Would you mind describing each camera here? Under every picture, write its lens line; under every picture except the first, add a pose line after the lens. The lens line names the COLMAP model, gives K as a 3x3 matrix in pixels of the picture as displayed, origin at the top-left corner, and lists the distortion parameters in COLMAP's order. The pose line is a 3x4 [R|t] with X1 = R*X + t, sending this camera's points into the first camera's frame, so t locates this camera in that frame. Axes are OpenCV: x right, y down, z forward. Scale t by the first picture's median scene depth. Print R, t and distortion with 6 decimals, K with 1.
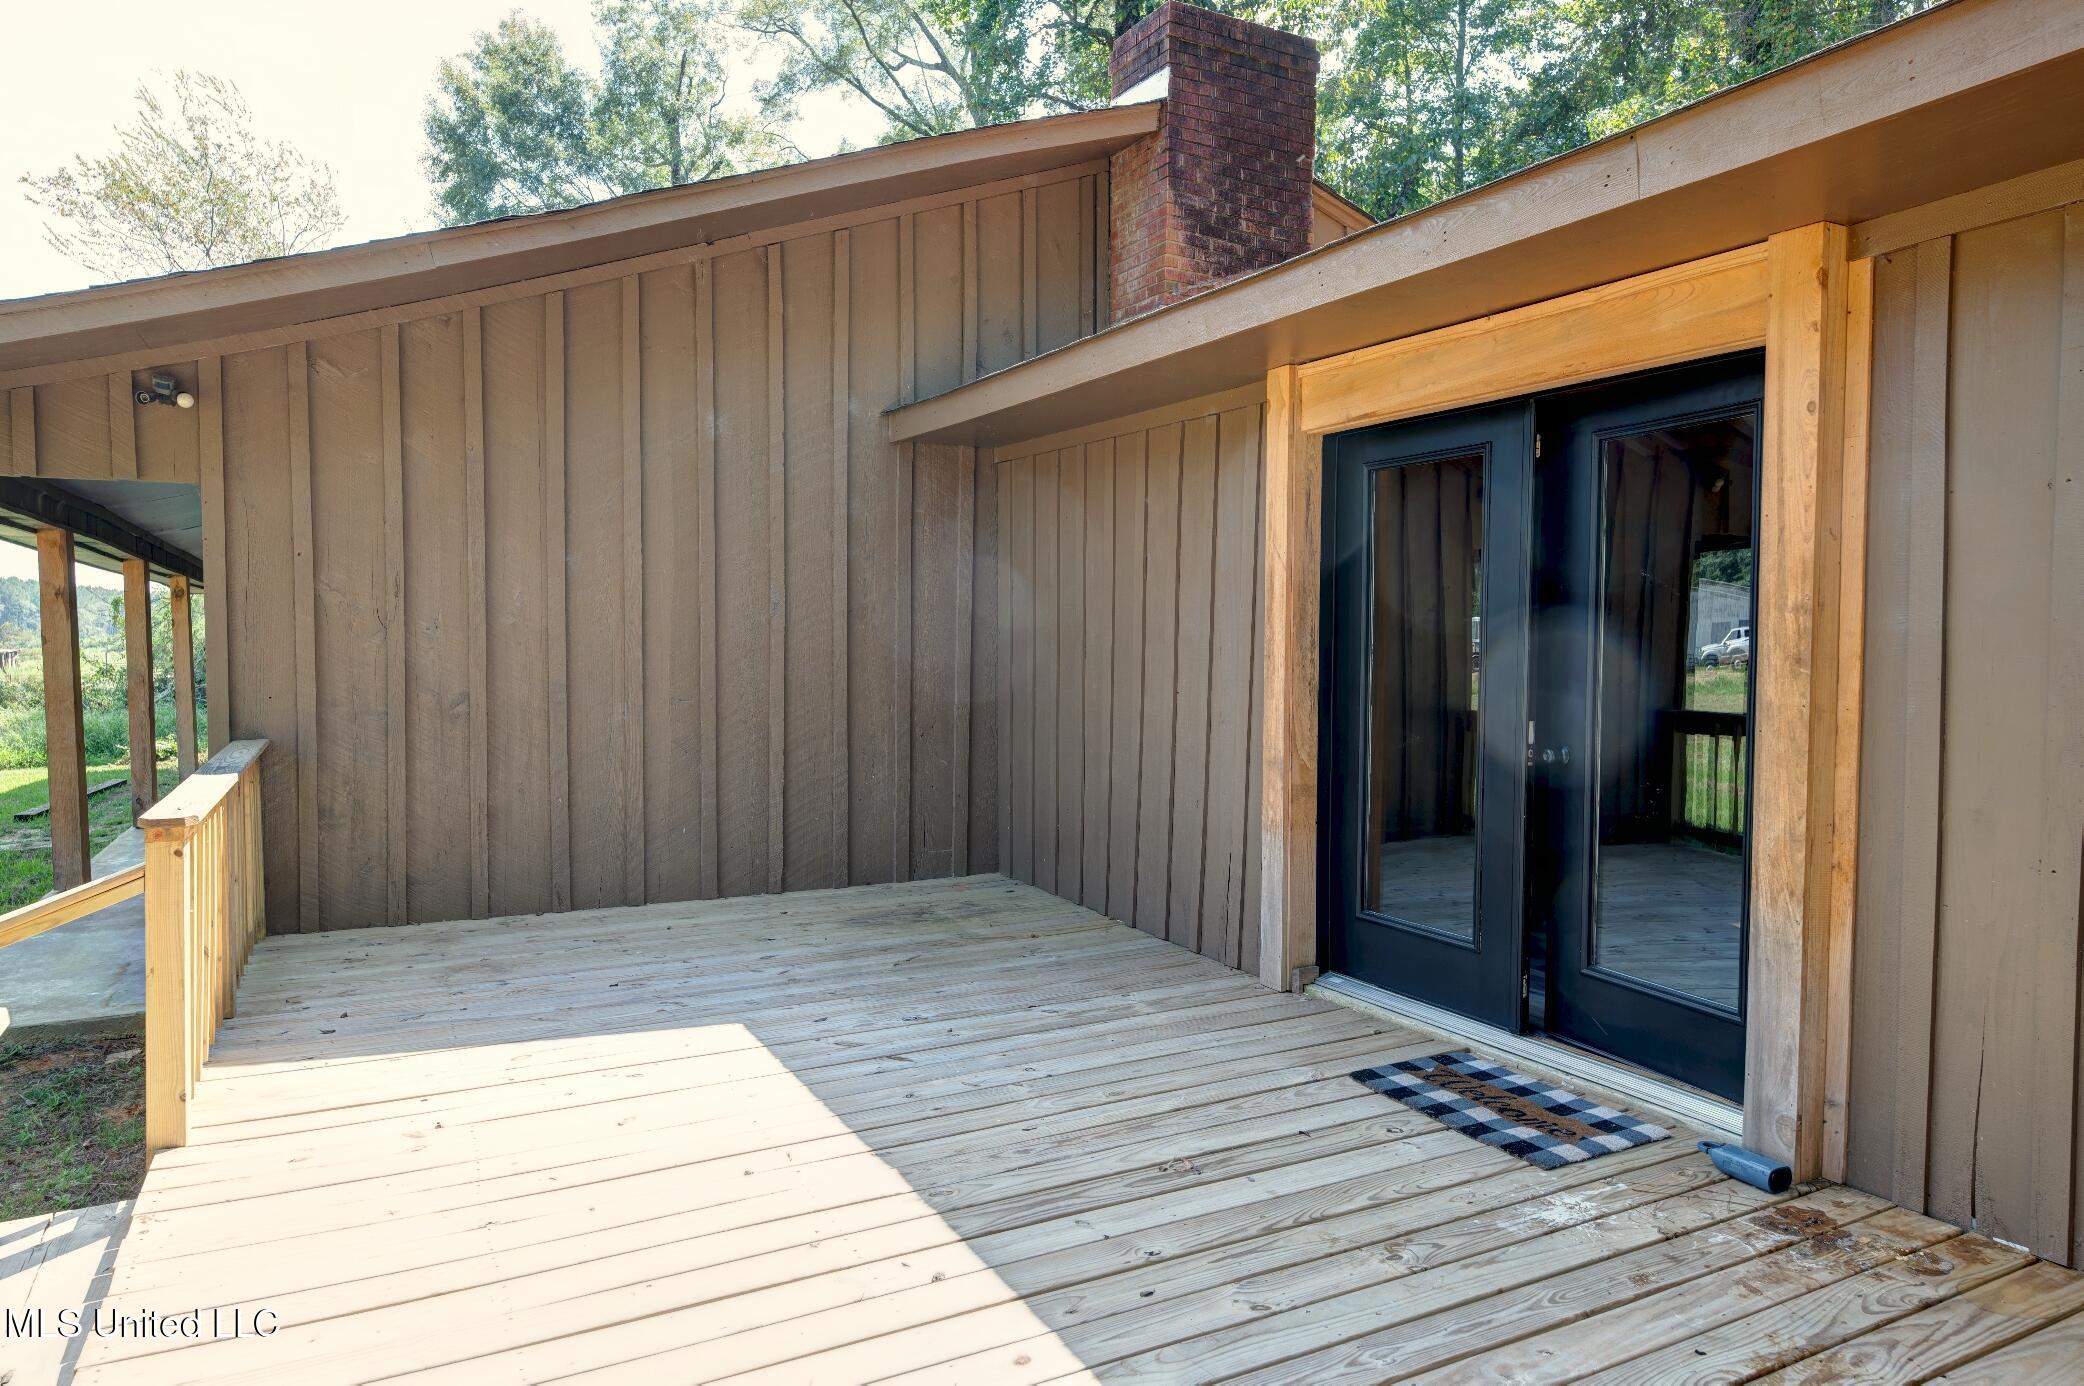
lens RADIAL K [[1318.5, 0, 1042.0], [0, 1318.5, 693.0], [0, 0, 1]] dist [0.003605, 0.000970]
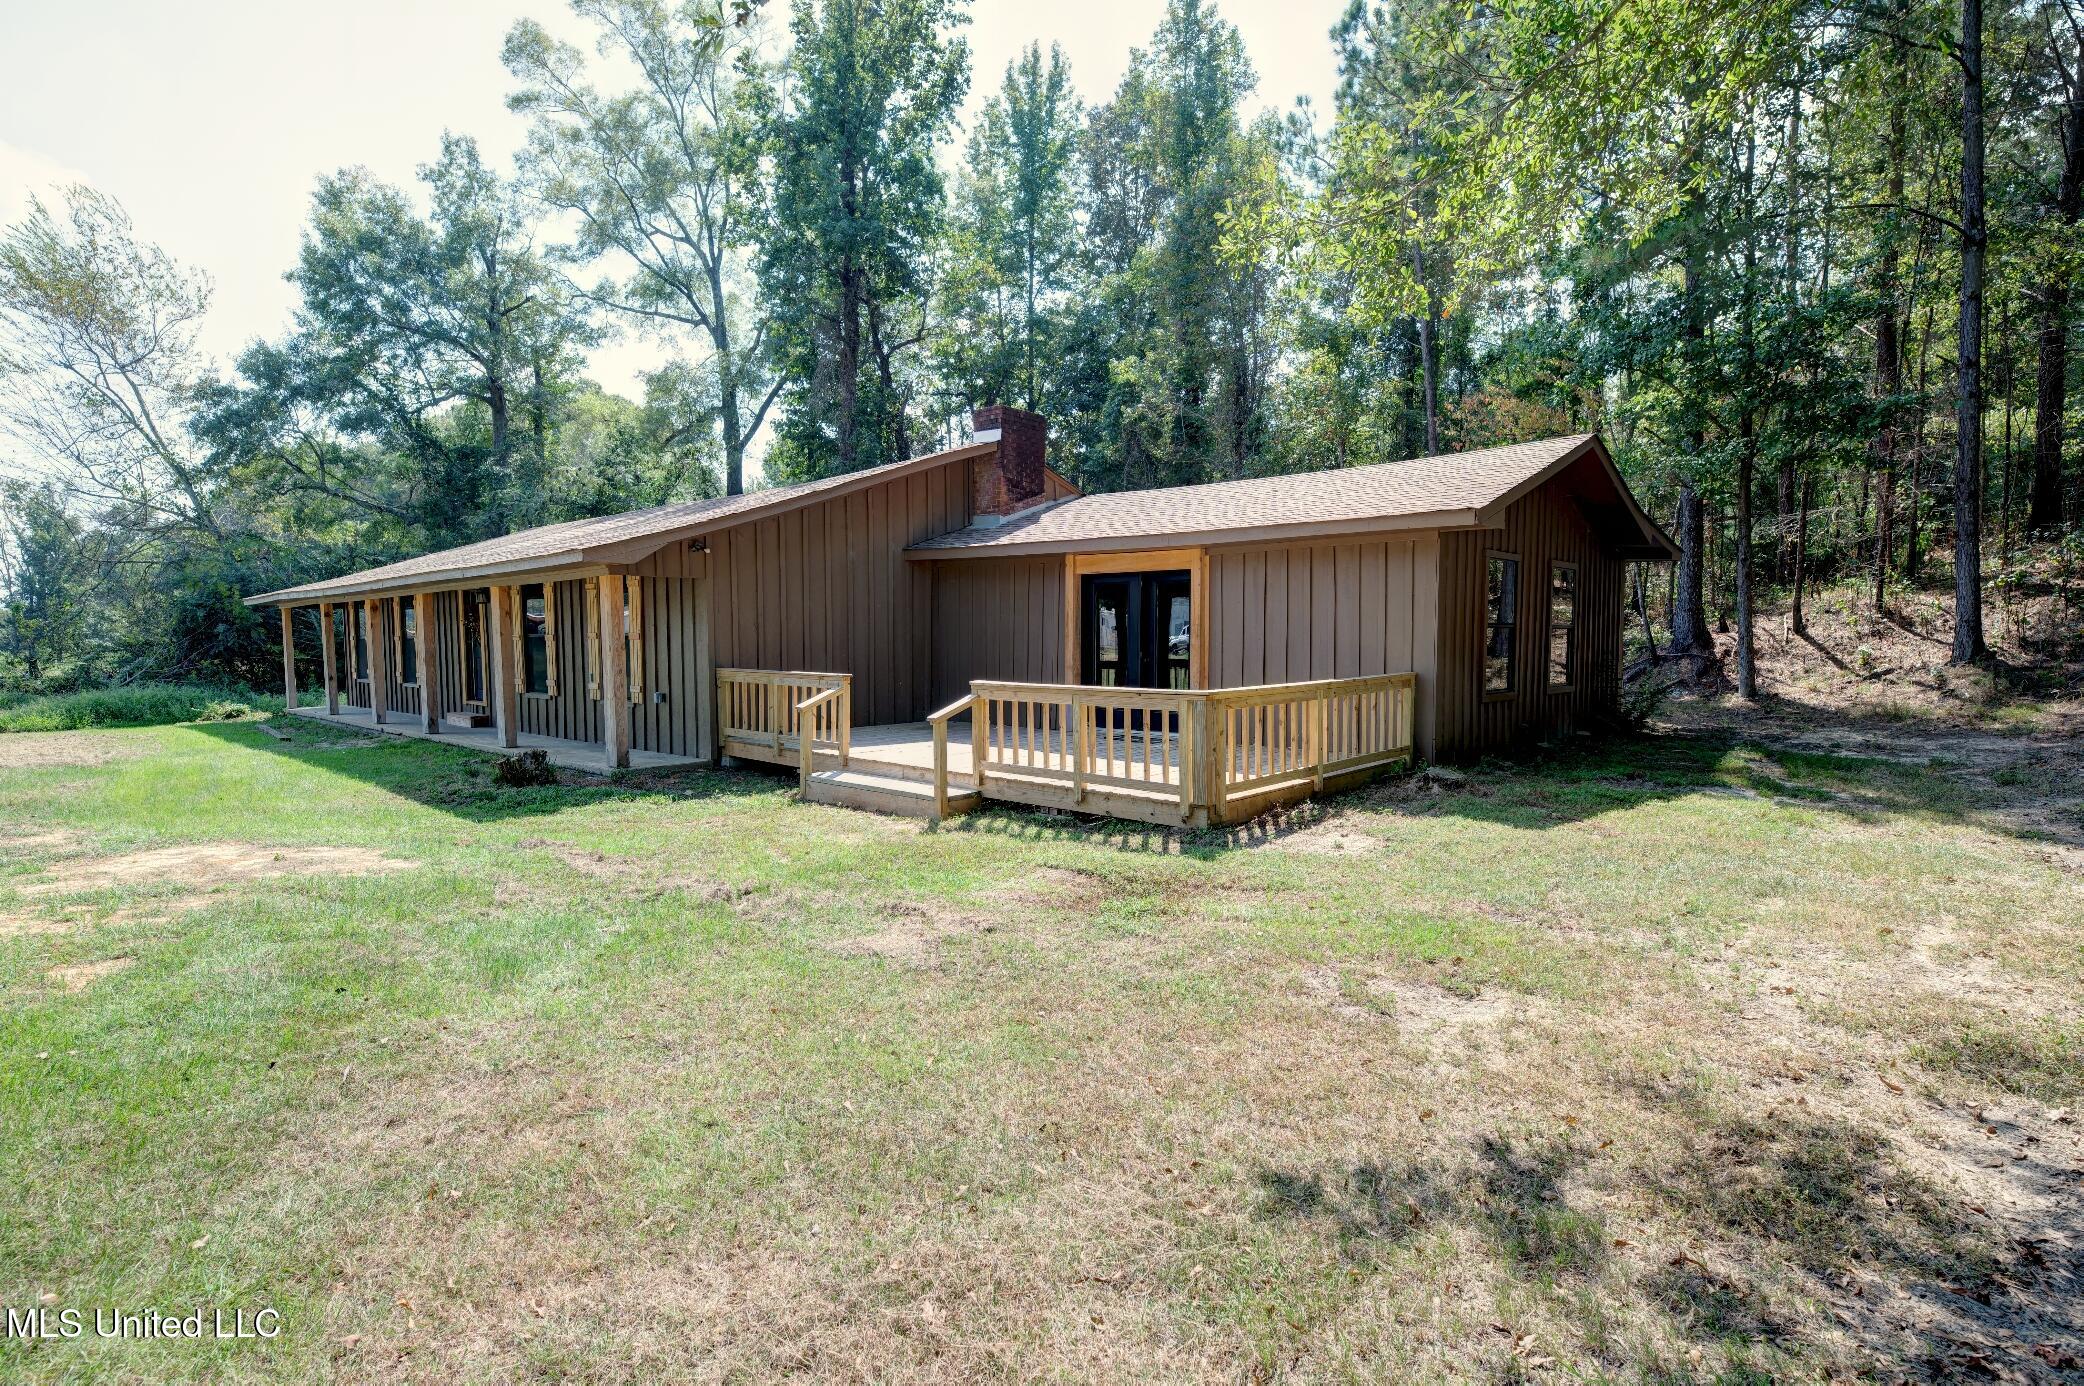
lens RADIAL K [[1046.1, 0, 1042.0], [0, 1046.1, 693.0], [0, 0, 1]] dist [0.000371, -0.000048]
pose [[0.938418, -0.022513, 0.344768, -0.135845], [0.018020, 0.999706, 0.016231, 0.011970], [-0.345032, -0.009019, 0.938548, -0.252699]]
